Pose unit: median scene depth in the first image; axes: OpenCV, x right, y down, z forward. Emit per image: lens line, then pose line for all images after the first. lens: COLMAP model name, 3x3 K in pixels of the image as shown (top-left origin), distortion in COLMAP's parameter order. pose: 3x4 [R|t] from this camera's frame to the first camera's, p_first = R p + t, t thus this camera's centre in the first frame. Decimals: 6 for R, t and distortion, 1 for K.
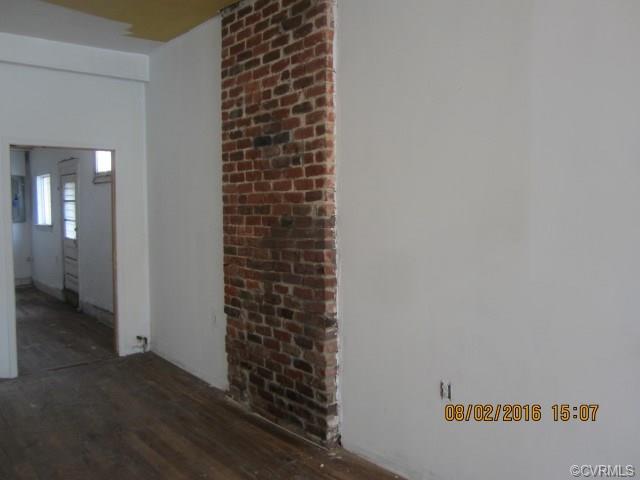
lens RADIAL K [[521.3, 0, 321.7], [0, 521.3, 239.8], [0, 0, 1]] dist [-0.045424, 0.006107]
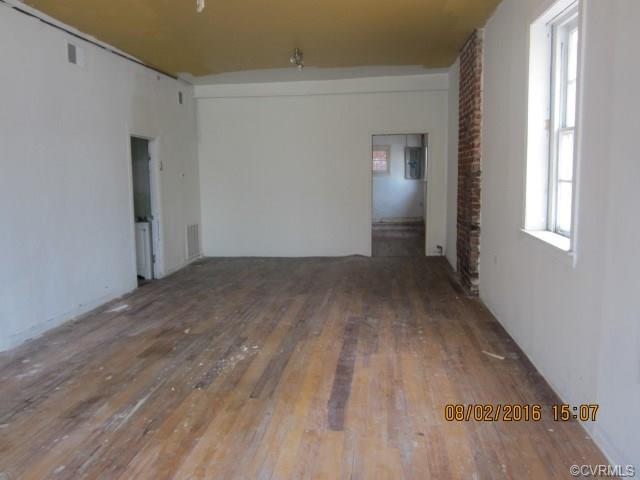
lens RADIAL K [[521.3, 0, 319.2], [0, 521.3, 239.7], [0, 0, 1]] dist [-0.045424, 0.006107]
pose [[0.677044, 0.087706, -0.730698, 0.998490], [-0.034352, 0.995557, 0.087667, 0.057376], [0.735141, -0.034253, 0.677049, -0.668481]]
